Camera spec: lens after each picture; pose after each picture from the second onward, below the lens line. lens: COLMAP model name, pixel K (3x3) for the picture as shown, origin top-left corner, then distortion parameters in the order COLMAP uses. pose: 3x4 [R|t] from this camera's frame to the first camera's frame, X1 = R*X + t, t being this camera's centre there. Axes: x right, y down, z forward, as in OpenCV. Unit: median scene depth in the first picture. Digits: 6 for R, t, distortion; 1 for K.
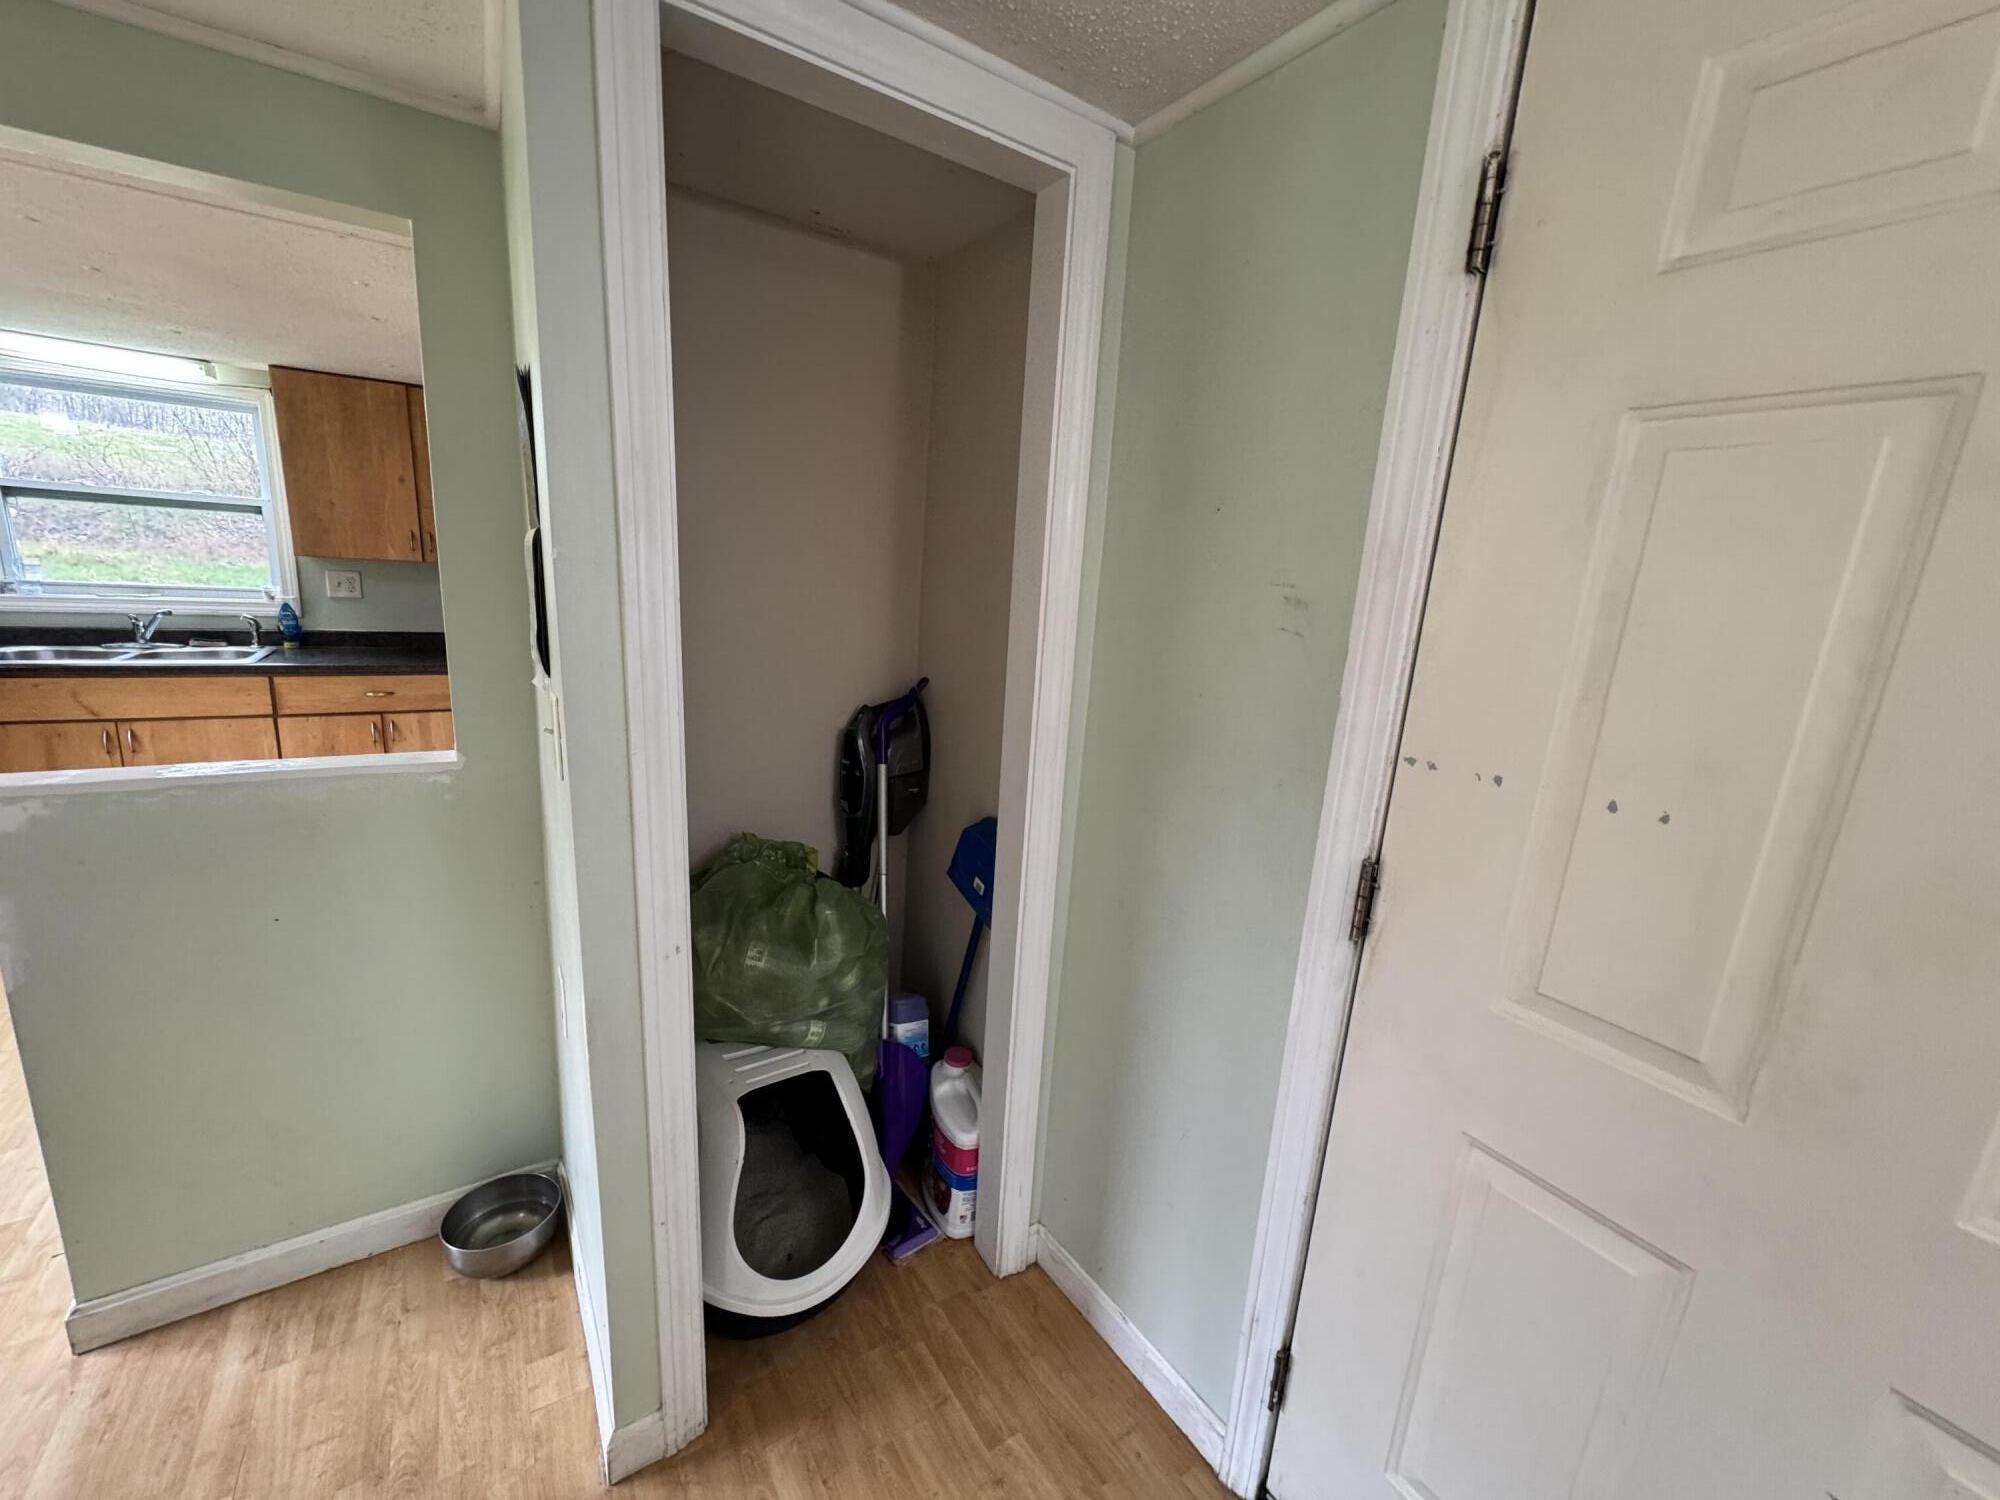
lens RADIAL K [[796.0, 0, 1001.5], [0, 796.0, 752.7], [0, 0, 1]] dist [-0.000705, 0.000092]
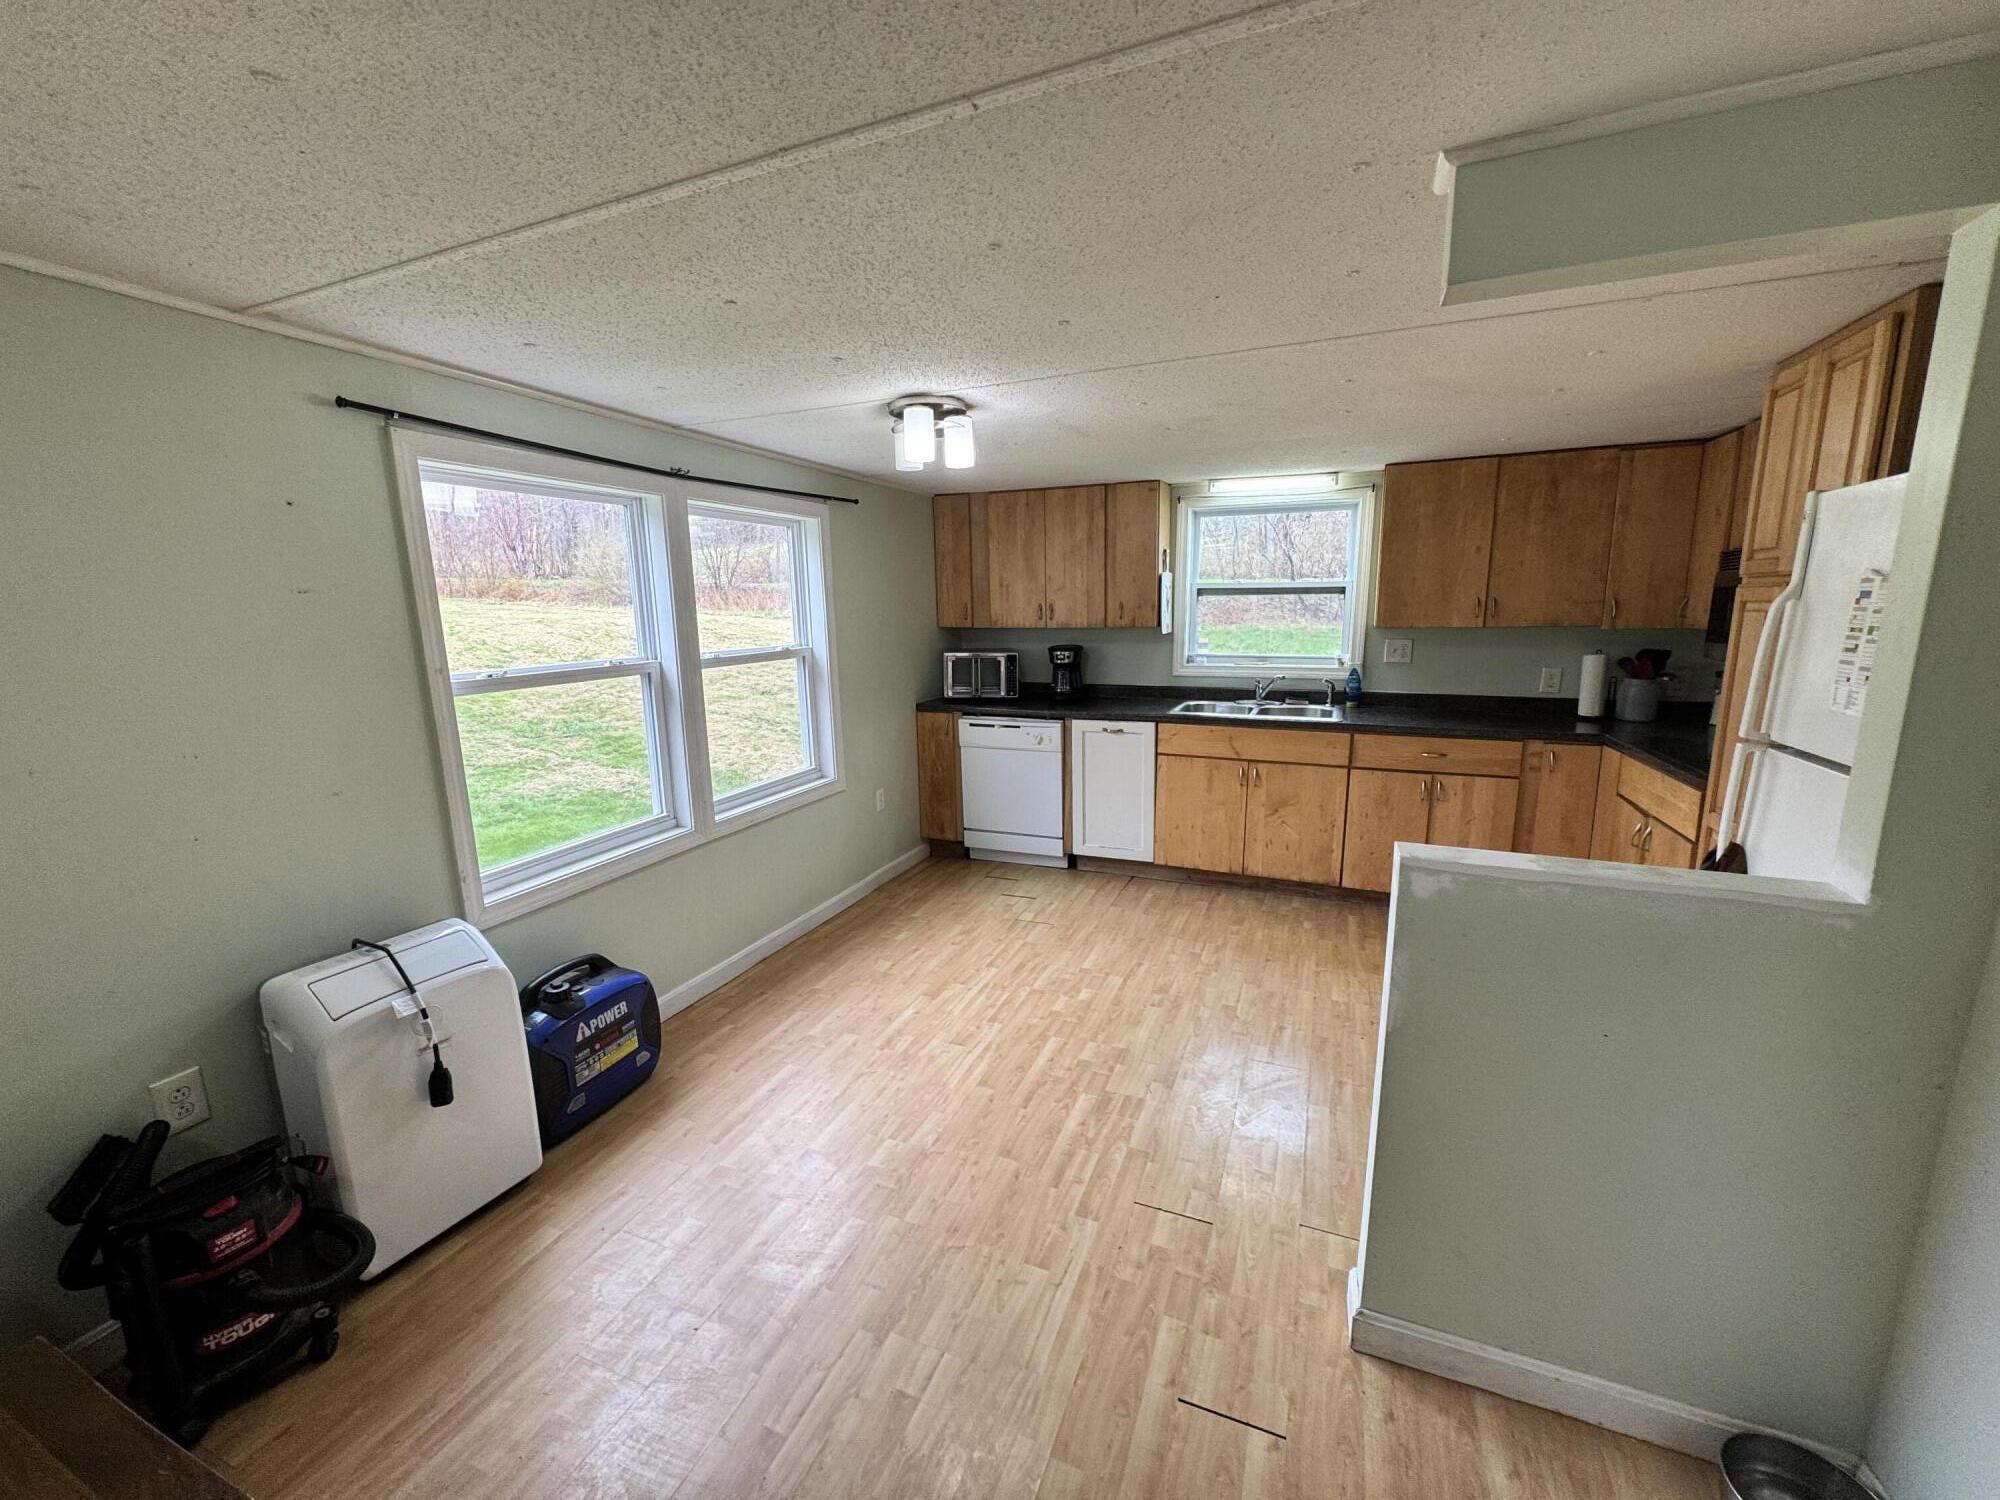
lens RADIAL K [[796.0, 0, 1002.3], [0, 796.0, 752.2], [0, 0, 1]] dist [-0.000705, 0.000092]
pose [[0.553061, 0.083433, -0.828953, -0.232646], [-0.132086, 0.991170, 0.011635, -0.014590], [0.822604, 0.103058, 0.559197, -0.055335]]
